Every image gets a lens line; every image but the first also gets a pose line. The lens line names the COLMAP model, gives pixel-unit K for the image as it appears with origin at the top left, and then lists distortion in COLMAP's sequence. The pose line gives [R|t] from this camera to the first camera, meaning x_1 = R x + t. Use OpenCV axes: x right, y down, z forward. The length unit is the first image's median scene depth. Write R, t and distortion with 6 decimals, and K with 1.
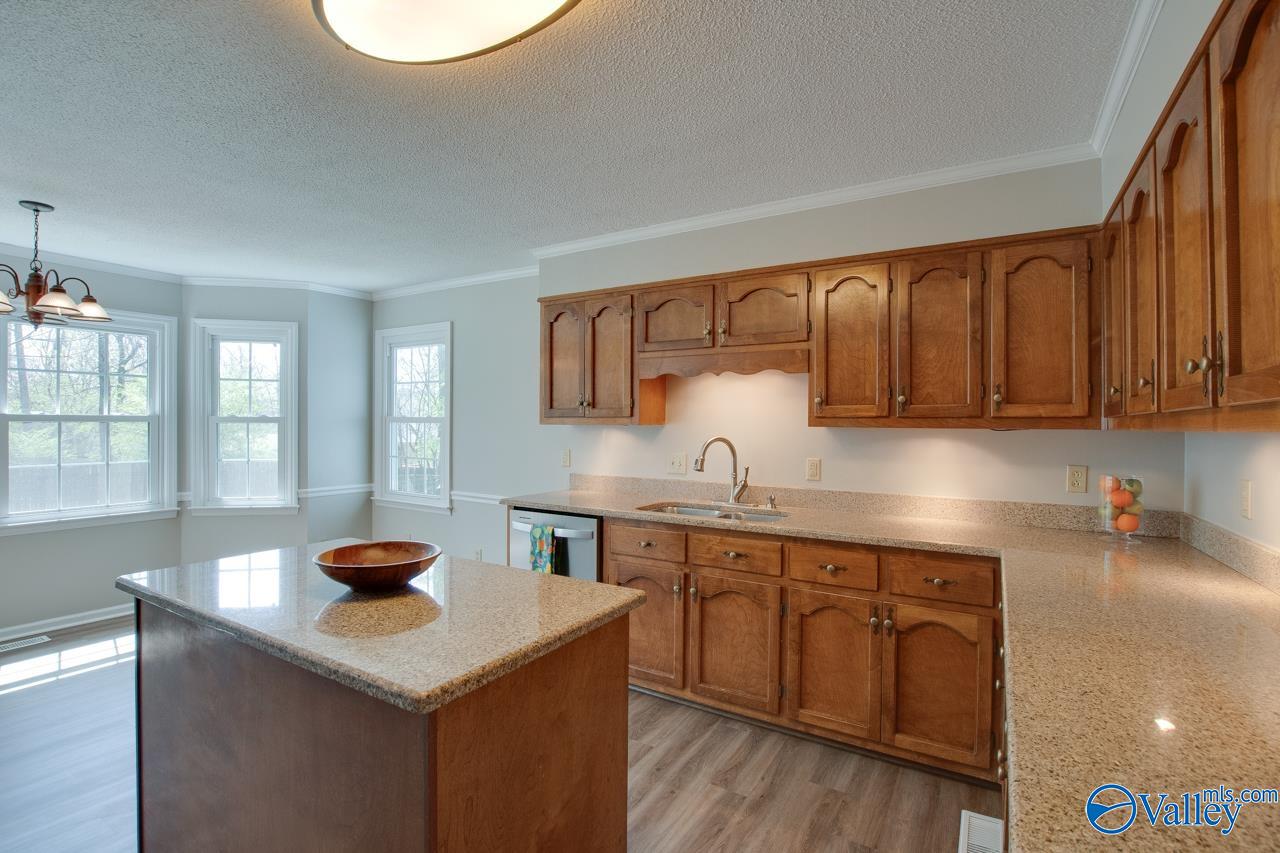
lens RADIAL K [[587.3, 0, 639.3], [0, 587.3, 424.6], [0, 0, 1]] dist [-0.037153, 0.008063]
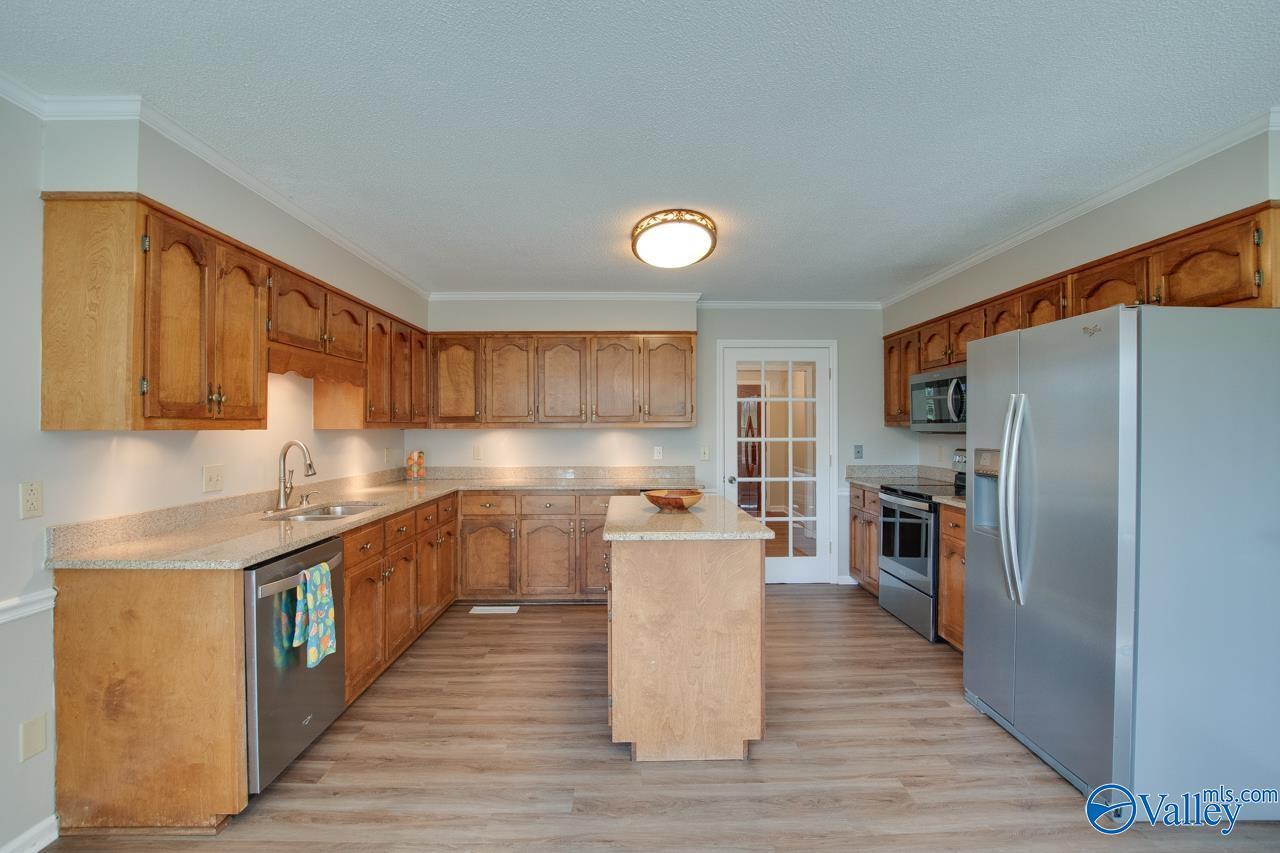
lens RADIAL K [[587.3, 0, 639.3], [0, 587.3, 424.6], [0, 0, 1]] dist [-0.037153, 0.008063]
pose [[-0.539000, -0.000600, 0.842306, -0.711323], [0.002910, 0.999992, 0.002574, -0.004732], [-0.842301, 0.003839, -0.538994, 0.746482]]
